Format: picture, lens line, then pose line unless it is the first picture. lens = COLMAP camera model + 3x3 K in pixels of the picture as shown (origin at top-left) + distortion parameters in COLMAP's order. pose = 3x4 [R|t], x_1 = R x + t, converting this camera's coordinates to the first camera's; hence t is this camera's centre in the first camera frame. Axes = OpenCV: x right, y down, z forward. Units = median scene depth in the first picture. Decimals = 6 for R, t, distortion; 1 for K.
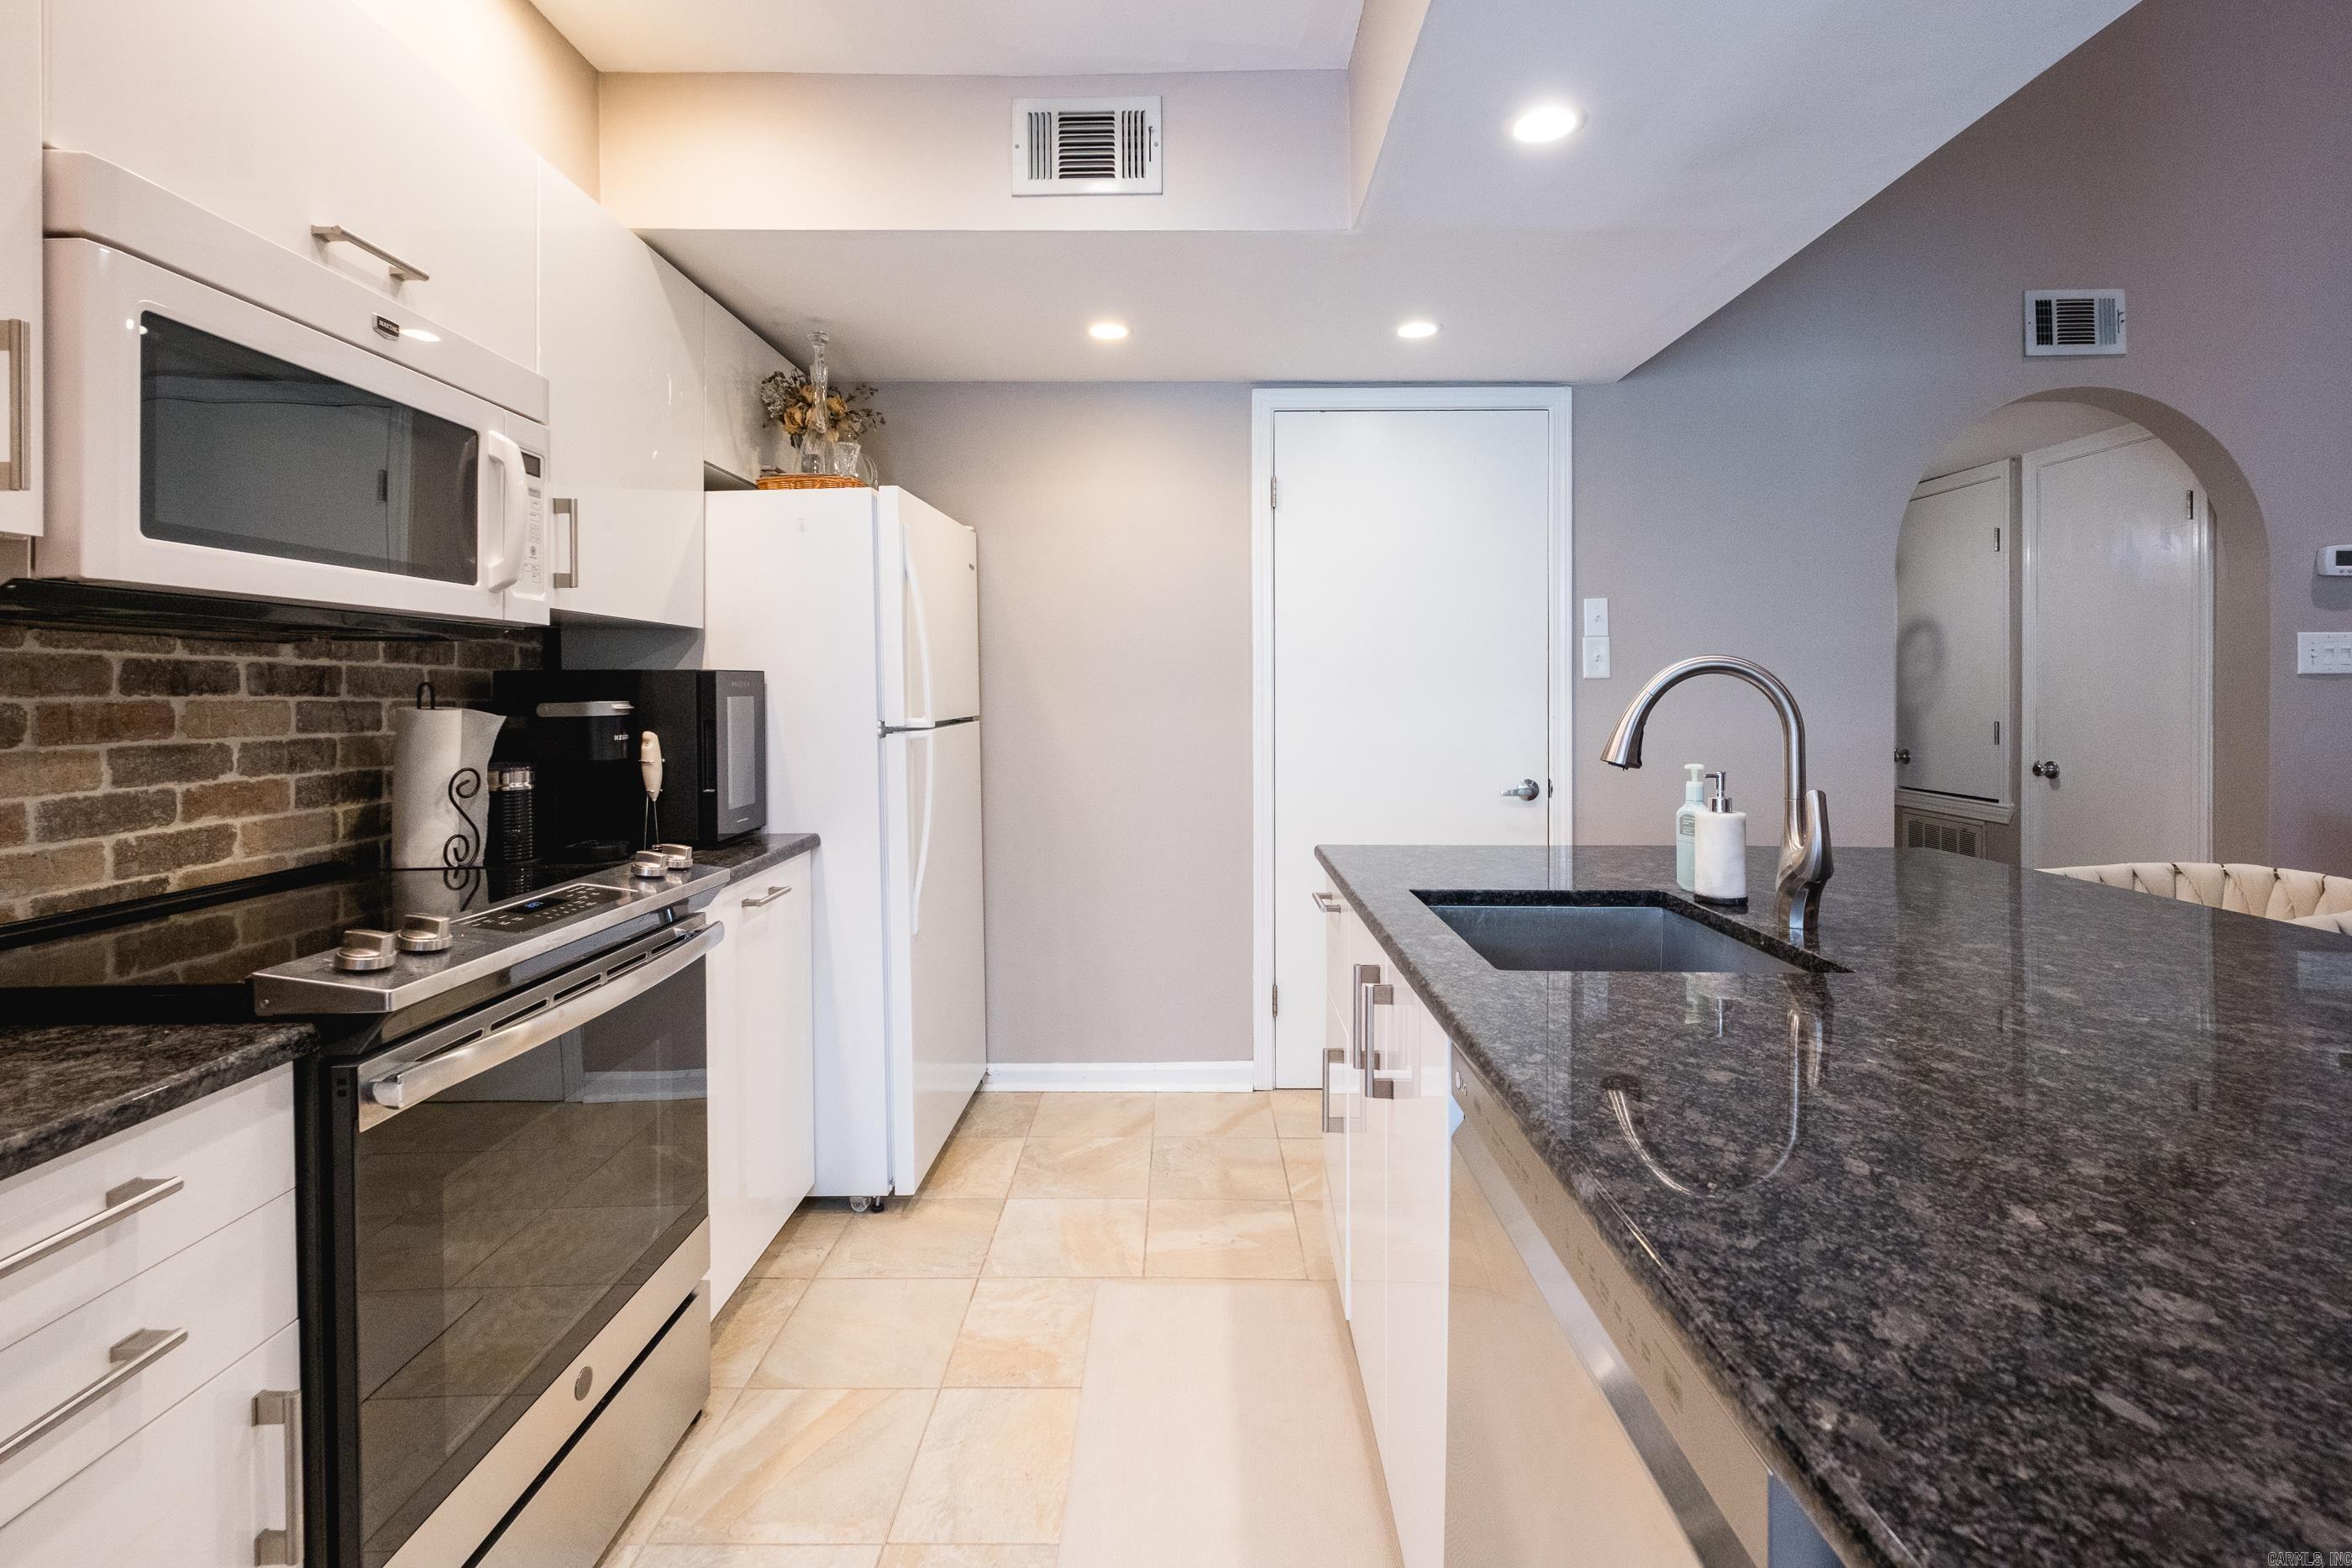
lens RADIAL K [[1038.6, 0, 1175.2], [0, 1038.6, 691.4], [0, 0, 1]] dist [0.007903, -0.005628]
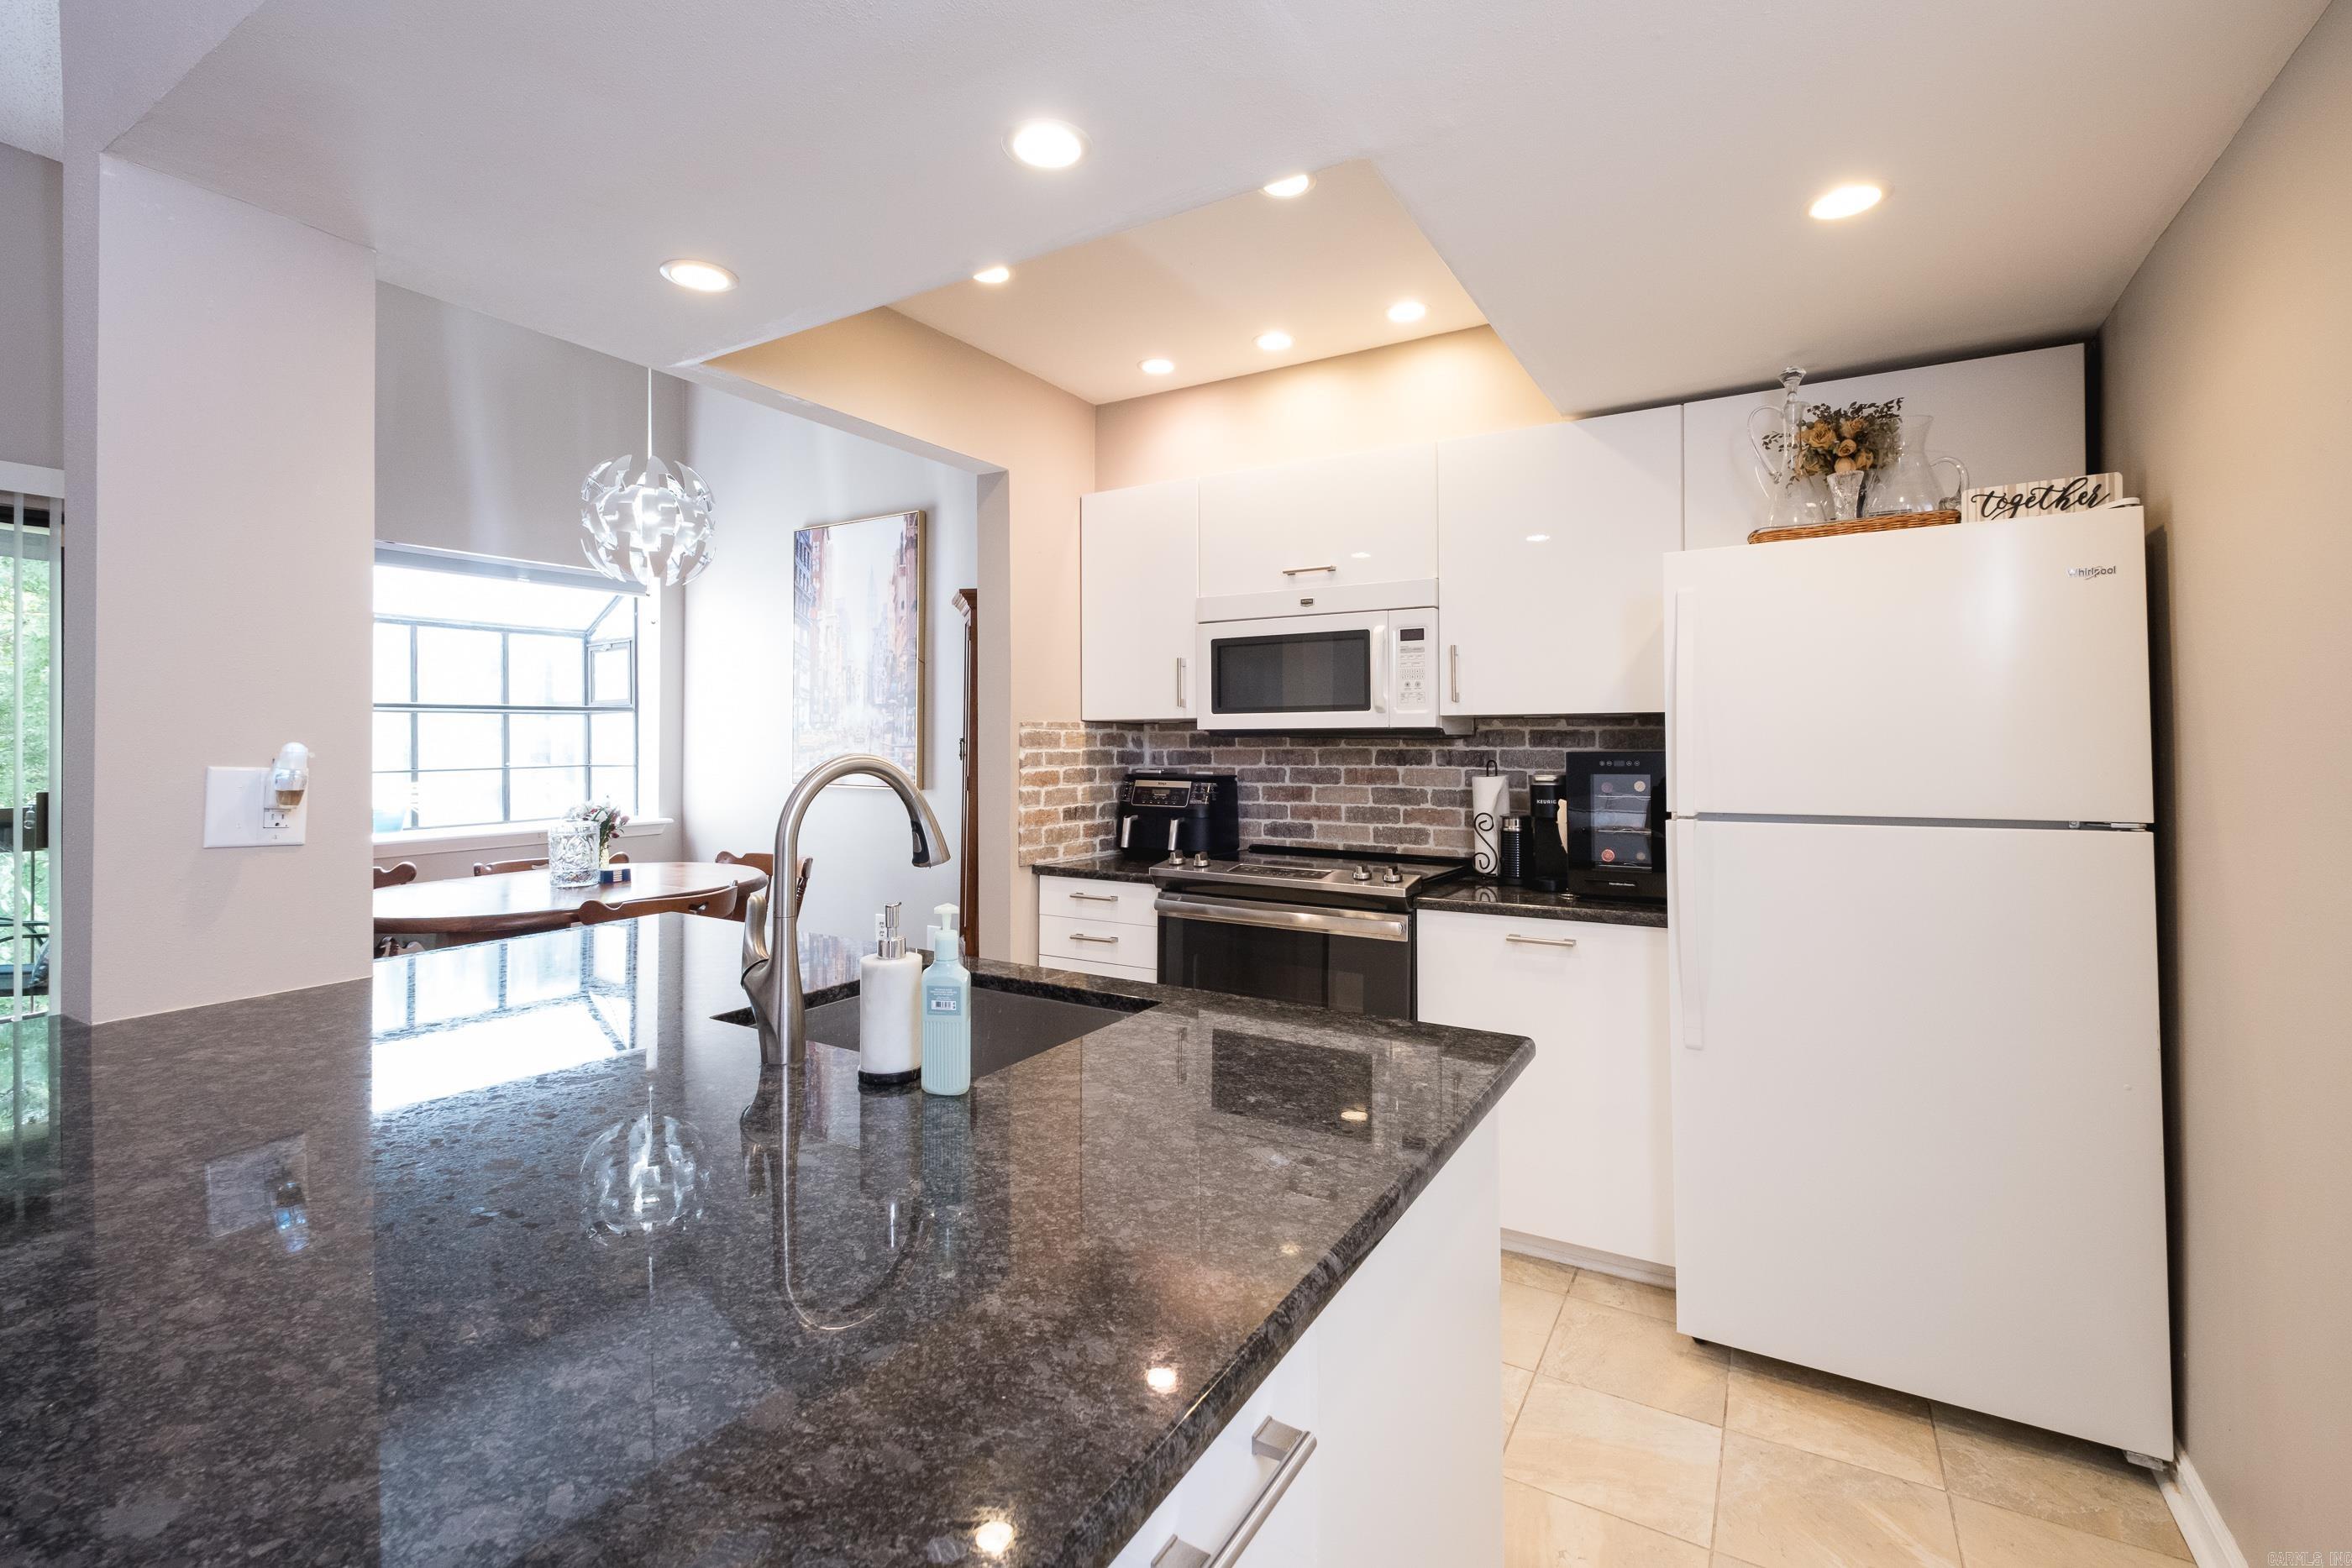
lens RADIAL K [[1038.6, 0, 1183.7], [0, 1038.6, 742.3], [0, 0, 1]] dist [0.007903, -0.005628]
pose [[-0.506241, -0.001914, -0.862390, 0.864756], [0.001010, 0.999996, -0.002813, -0.029250], [0.862391, -0.002295, -0.506237, 1.265128]]
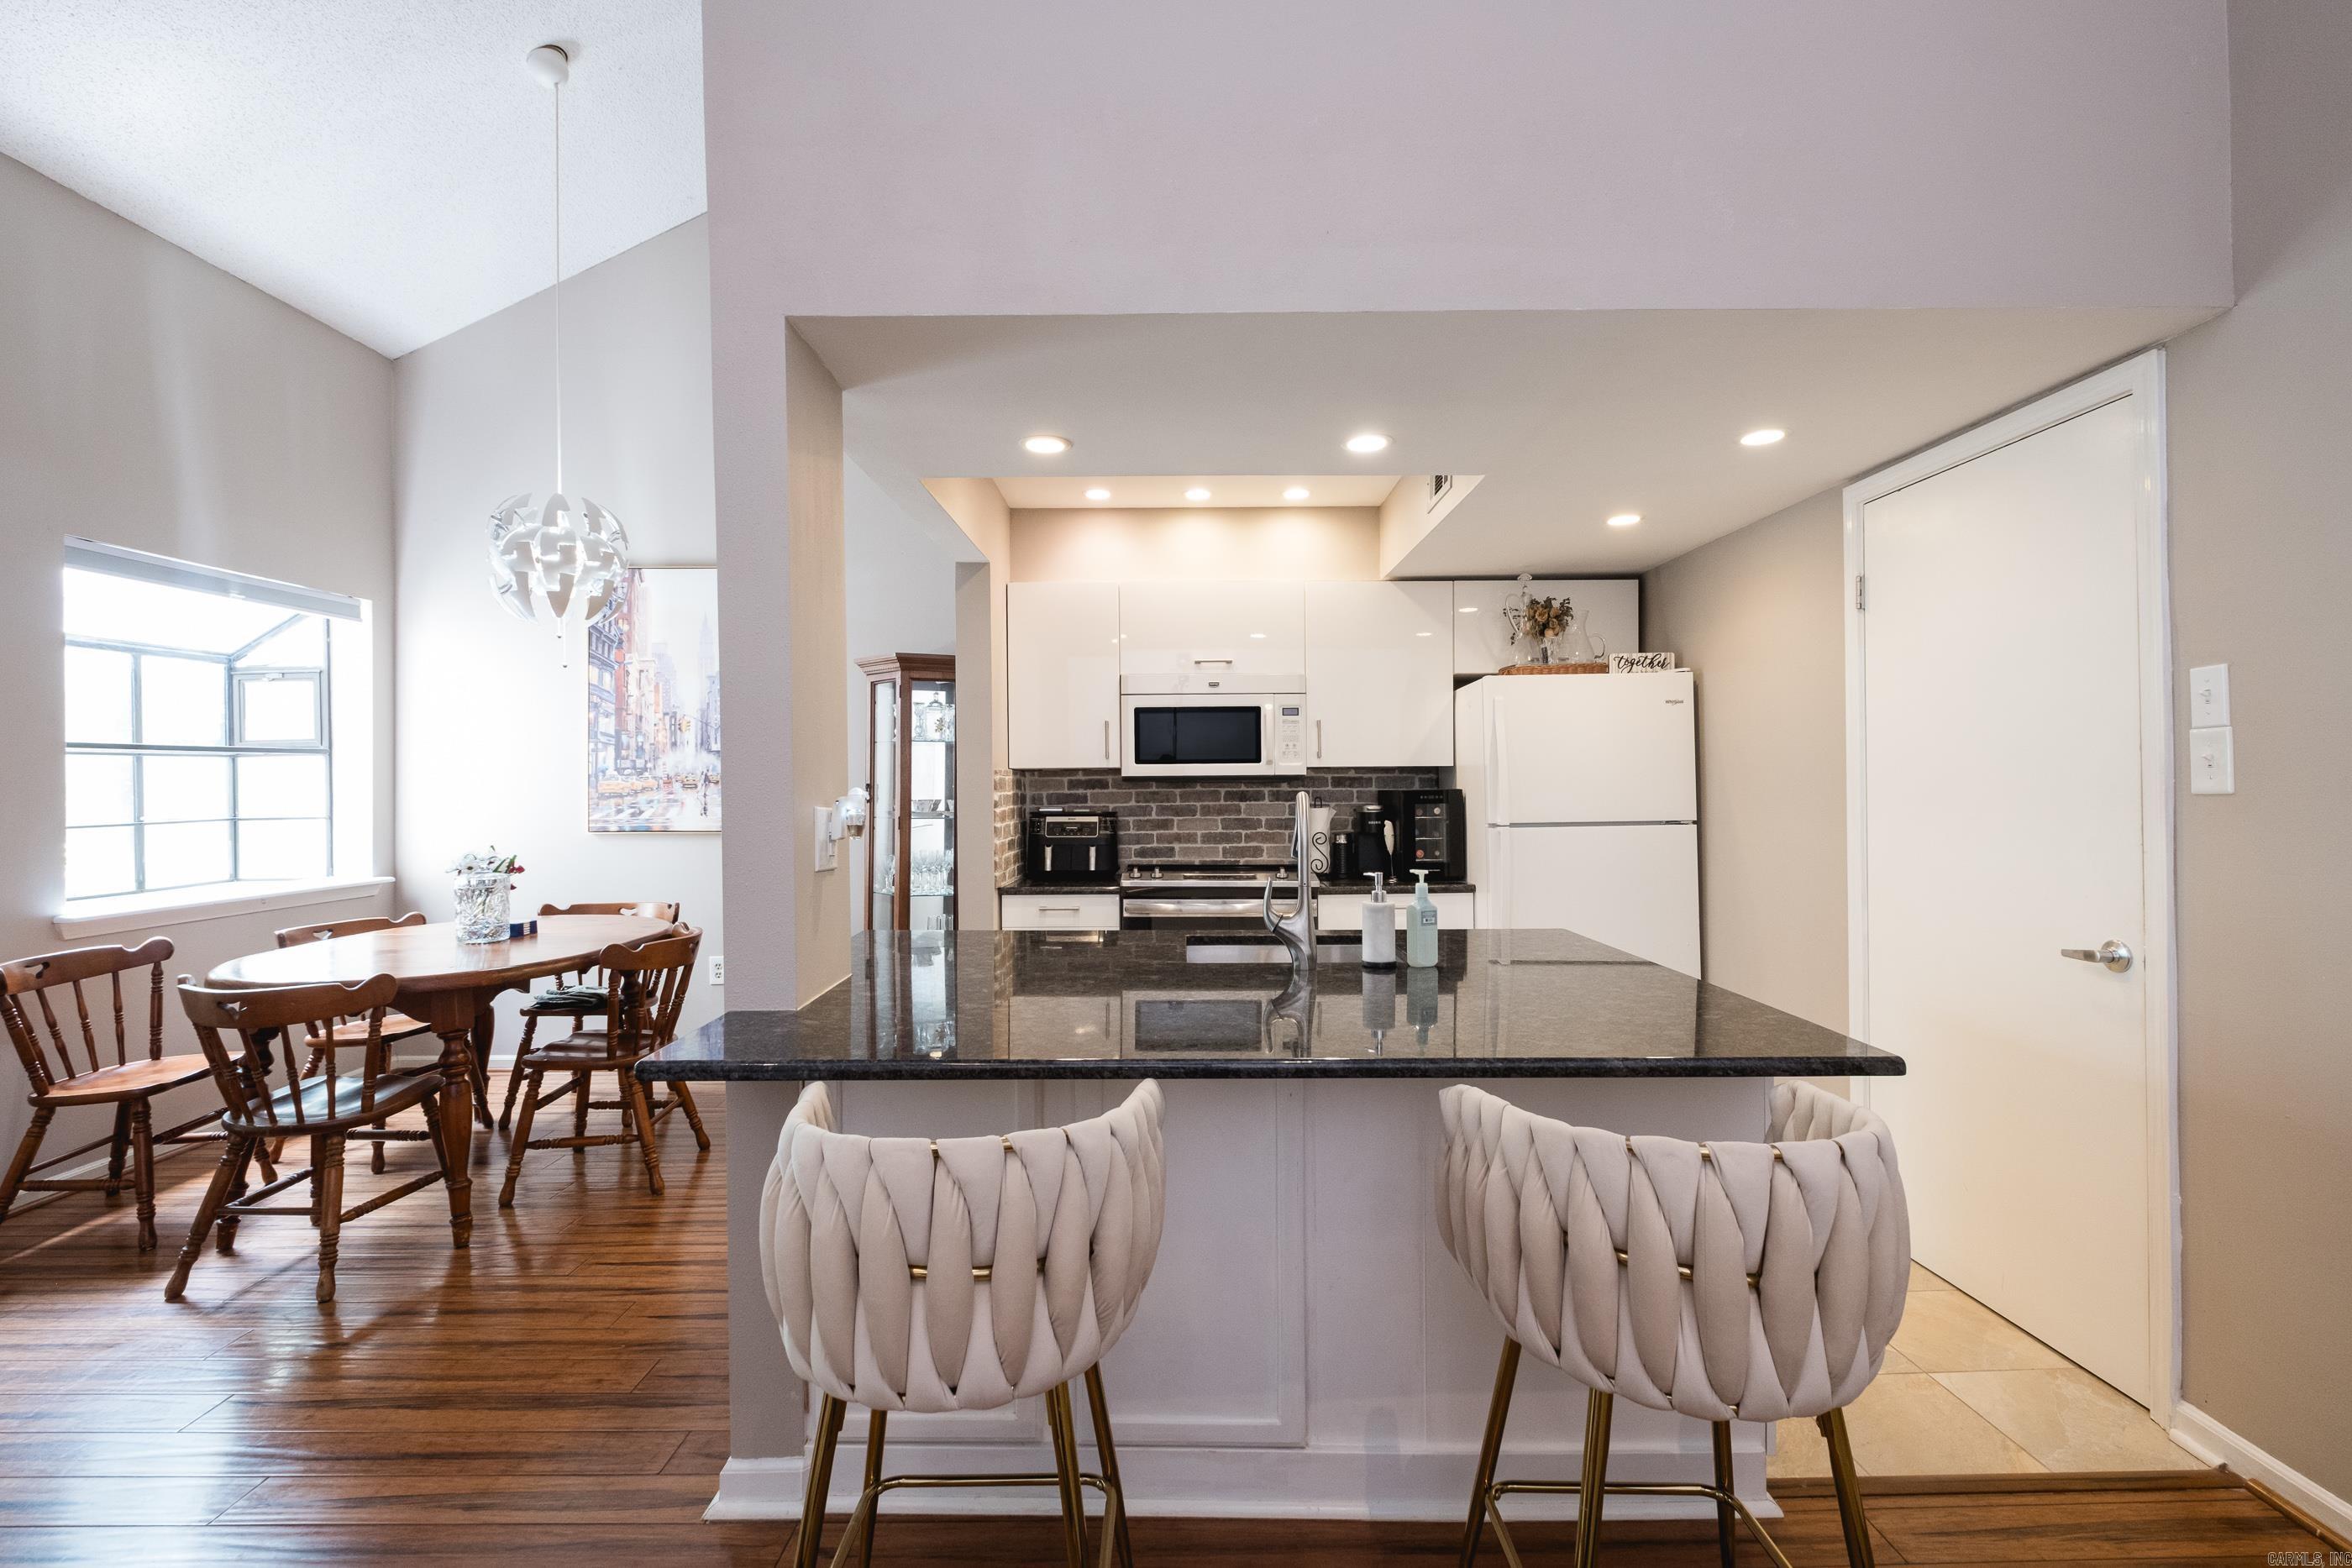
lens RADIAL K [[1038.6, 0, 1176.9], [0, 1038.6, 784.4], [0, 0, 1]] dist [0.007903, -0.005628]
pose [[0.015367, -0.002257, -0.999879, 1.555502], [0.007417, 0.999970, -0.002143, -0.031429], [0.999854, -0.007383, 0.015383, 0.558999]]
